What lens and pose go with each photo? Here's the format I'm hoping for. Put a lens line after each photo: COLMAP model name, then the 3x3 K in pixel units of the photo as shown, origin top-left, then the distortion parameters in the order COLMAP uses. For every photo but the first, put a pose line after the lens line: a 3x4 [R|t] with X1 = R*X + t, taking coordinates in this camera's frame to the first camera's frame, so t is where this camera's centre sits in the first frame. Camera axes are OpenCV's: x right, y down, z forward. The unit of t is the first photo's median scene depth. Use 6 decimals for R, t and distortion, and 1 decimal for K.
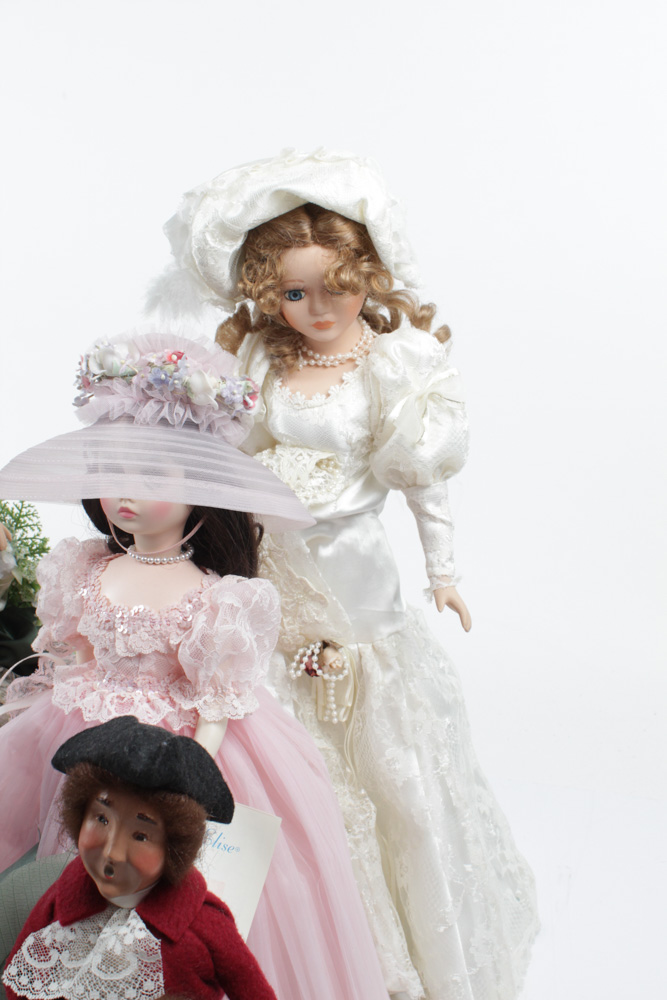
lens RADIAL K [[1222.7, 0, 337.5], [0, 1222.7, 508.1], [0, 0, 1]] dist [-0.066234, 0.000000]
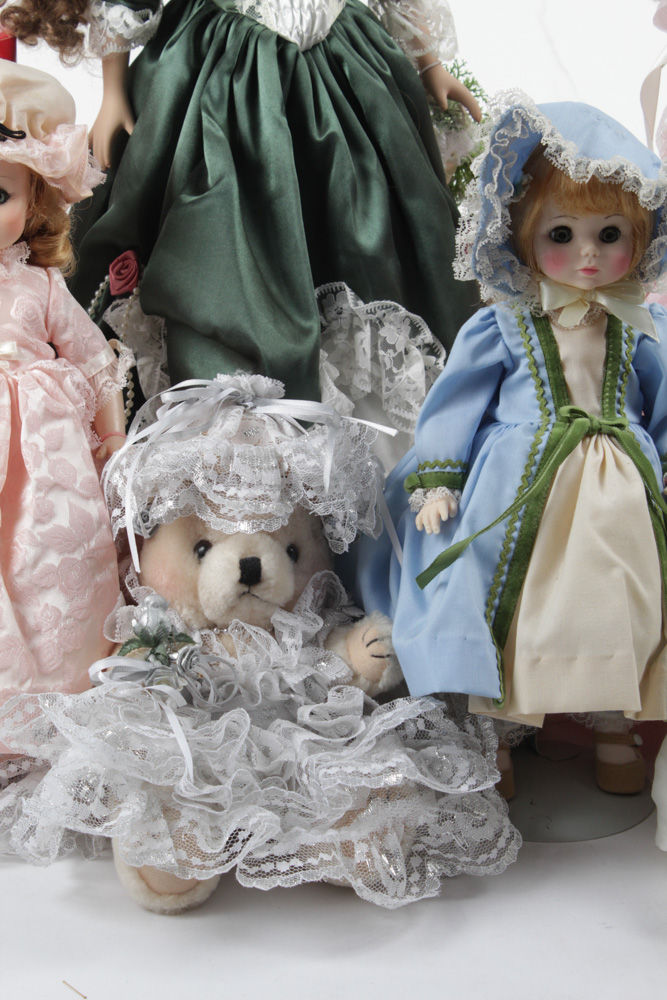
lens RADIAL K [[2420.3, 0, 338.5], [0, 2420.3, 514.8], [0, 0, 1]] dist [0.104825, 0.000000]
pose [[0.901551, -0.140532, 0.409215, -1.158452], [0.122617, 0.989994, 0.069842, 0.184964], [-0.414935, -0.012789, 0.909761, -0.452847]]
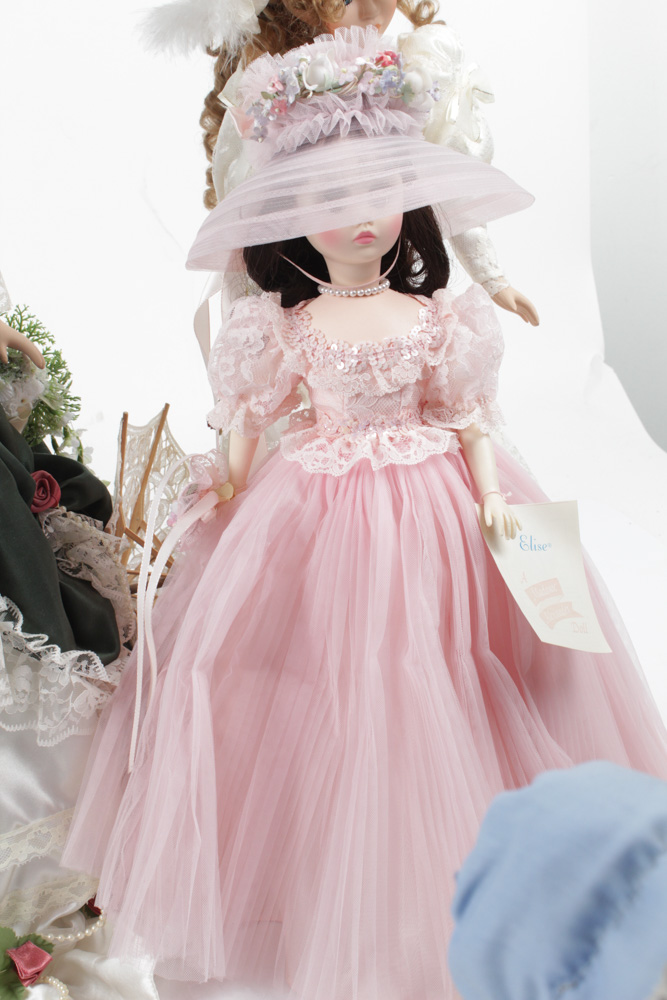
lens RADIAL K [[1545.5, 0, 303.4], [0, 1545.5, 507.1], [0, 0, 1]] dist [-0.003583, 0.000000]
pose [[0.829425, -0.275440, 0.485991, -0.734817], [0.235999, 0.961313, 0.142062, 0.019765], [-0.506319, -0.003136, 0.862340, 0.014540]]
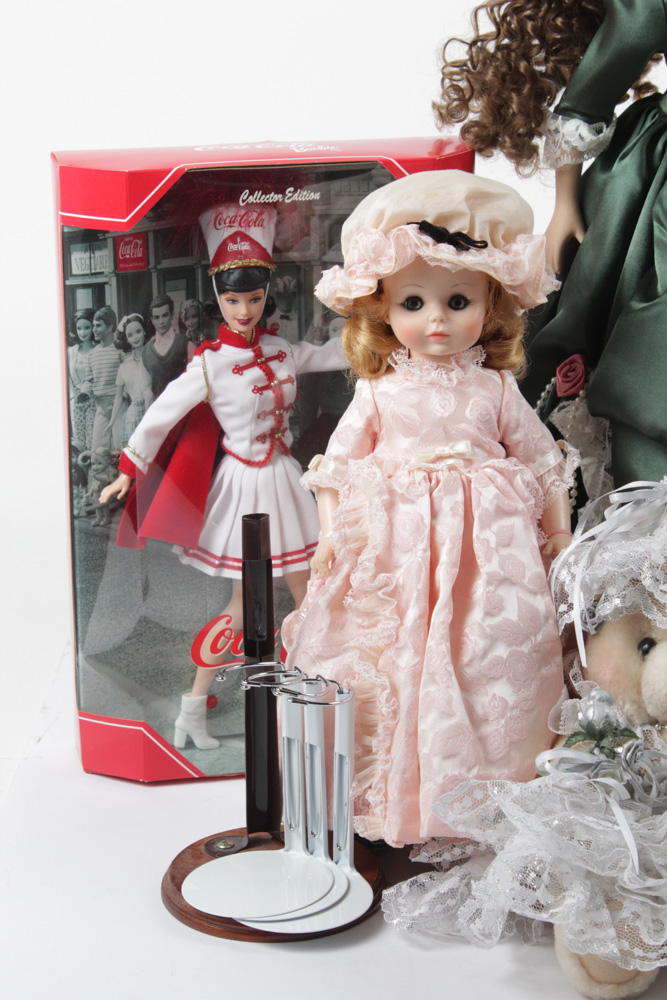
lens RADIAL K [[2420.3, 0, 334.3], [0, 2420.3, 516.5], [0, 0, 1]] dist [0.104825, 0.000000]
pose [[0.959159, -0.101945, 0.263858, -1.212252], [0.101382, 0.994722, 0.015789, 0.173822], [-0.264075, 0.011606, 0.964432, -0.488013]]
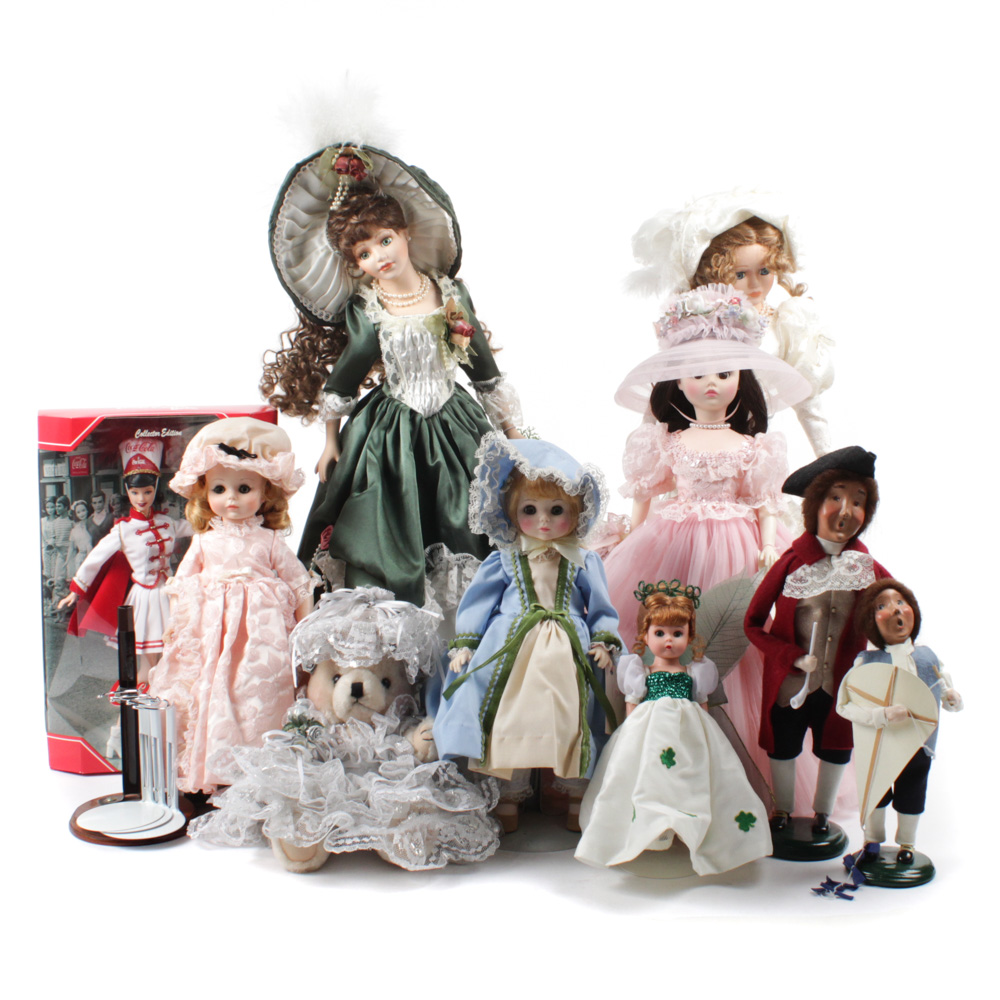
lens RADIAL K [[1756.0, 0, 550.9], [0, 1756.0, 446.2], [0, 0, 1]] dist [-0.122382, 0.000000]
pose [[0.945866, -0.047635, 0.321043, -1.016003], [0.099148, 0.984294, -0.146068, 0.355196], [-0.309043, 0.169992, 0.935732, -1.025574]]
